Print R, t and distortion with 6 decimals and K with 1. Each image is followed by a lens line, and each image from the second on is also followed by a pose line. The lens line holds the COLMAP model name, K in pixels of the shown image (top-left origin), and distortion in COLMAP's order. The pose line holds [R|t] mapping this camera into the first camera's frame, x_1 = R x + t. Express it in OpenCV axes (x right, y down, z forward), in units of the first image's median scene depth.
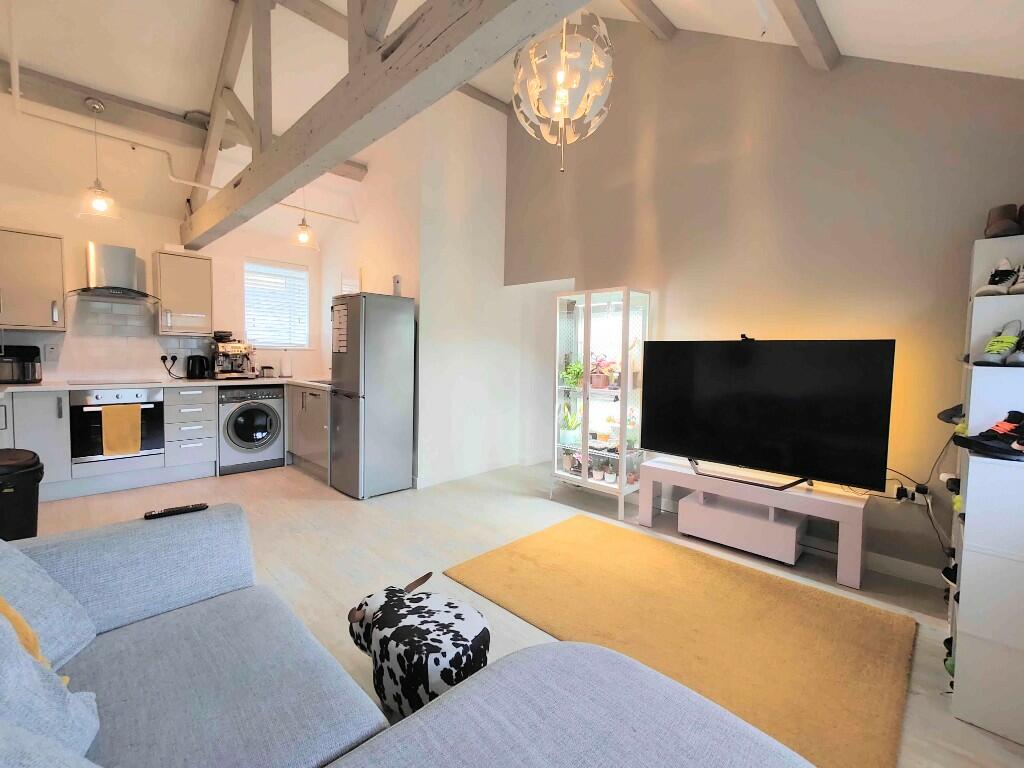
lens RADIAL K [[450.2, 0, 510.6], [0, 450.2, 380.2], [0, 0, 1]] dist [0.009249, 0.000160]
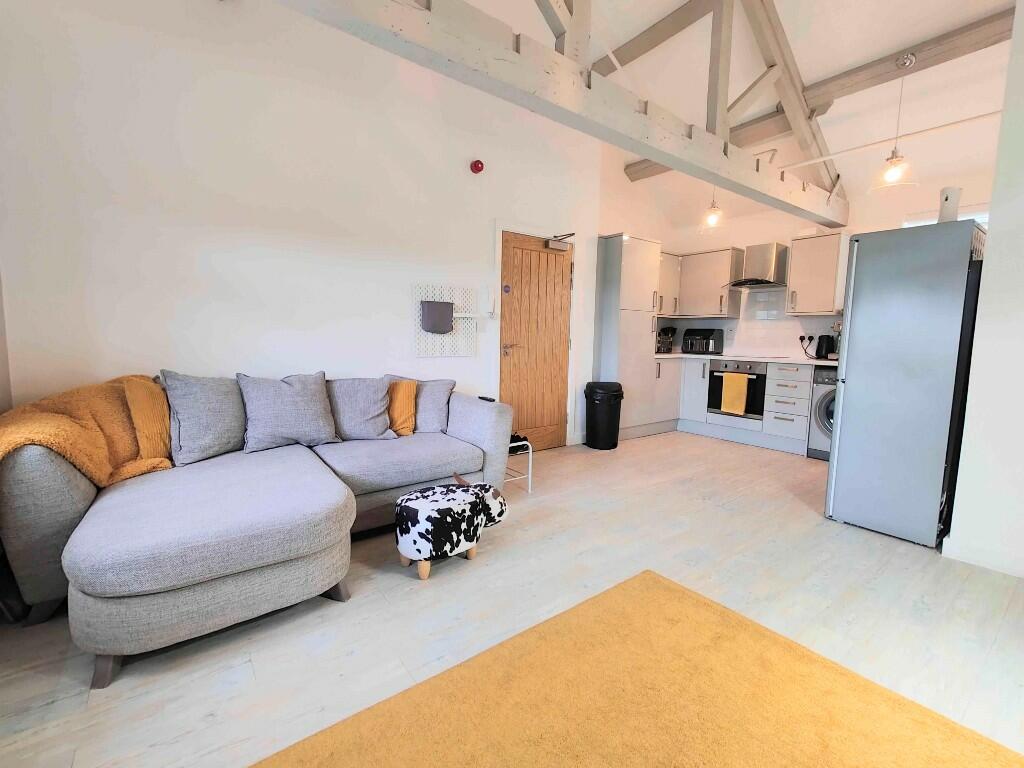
lens RADIAL K [[450.2, 0, 510.6], [0, 450.2, 380.2], [0, 0, 1]] dist [0.009249, 0.000160]
pose [[-0.144177, 0.074880, -0.986715, 0.472478], [-0.080218, 0.992967, 0.087076, 0.014741], [0.986295, 0.091707, -0.137157, 0.568865]]
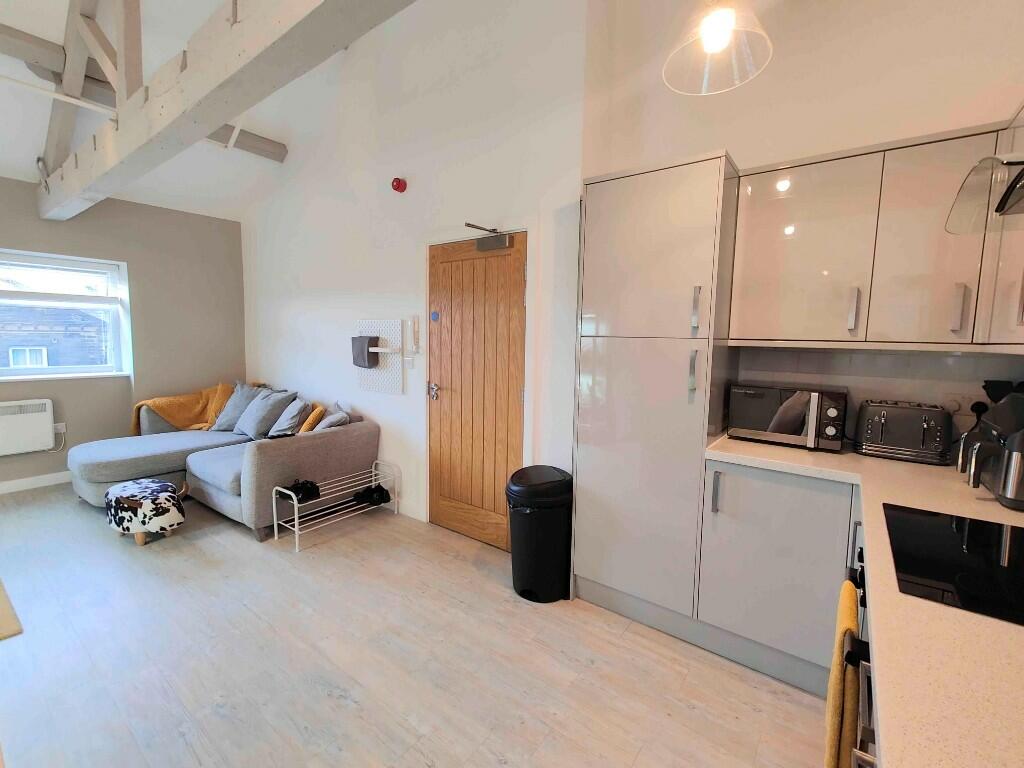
lens RADIAL K [[450.2, 0, 510.6], [0, 450.2, 380.2], [0, 0, 1]] dist [0.009249, 0.000160]
pose [[-0.989760, -0.027249, -0.140117, -0.600690], [-0.048610, 0.987280, 0.151377, -0.120546], [0.134210, 0.156638, -0.978495, 1.254628]]
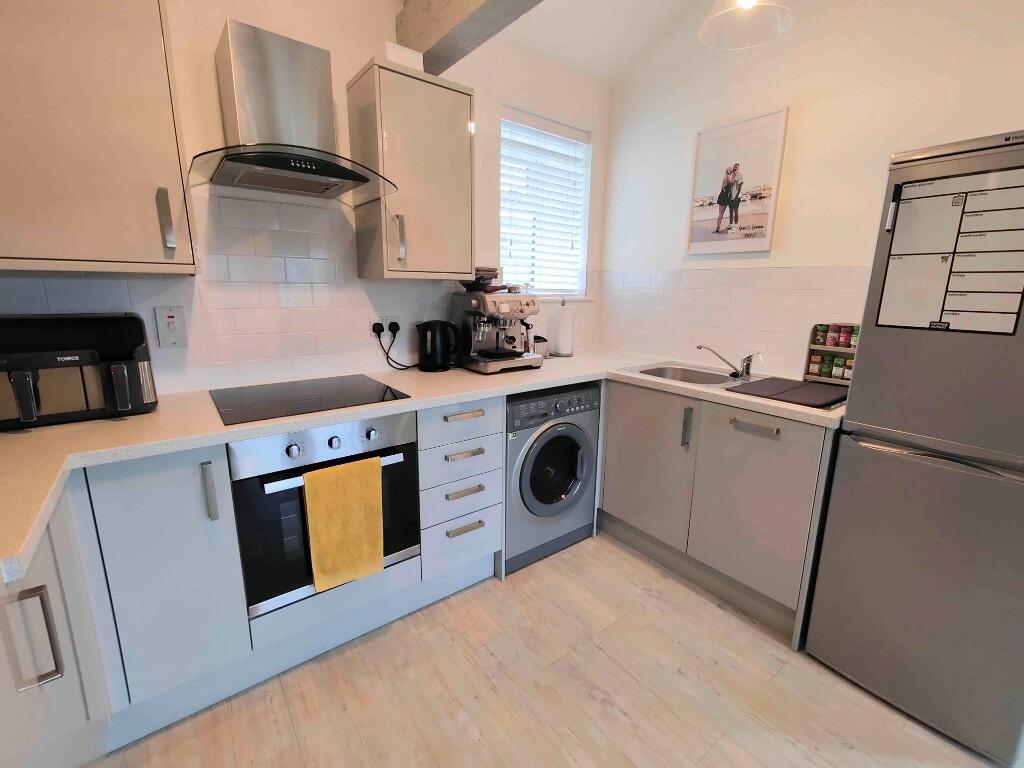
lens RADIAL K [[444.7, 0, 512.0], [0, 444.7, 384.0], [0, 0, 1]] dist [-0.000095, 0.000021]
pose [[0.990987, 0.021535, -0.132215, -0.675304], [-0.000999, 0.988155, 0.153456, -0.074622], [0.133954, -0.151941, 0.979270, 0.665077]]
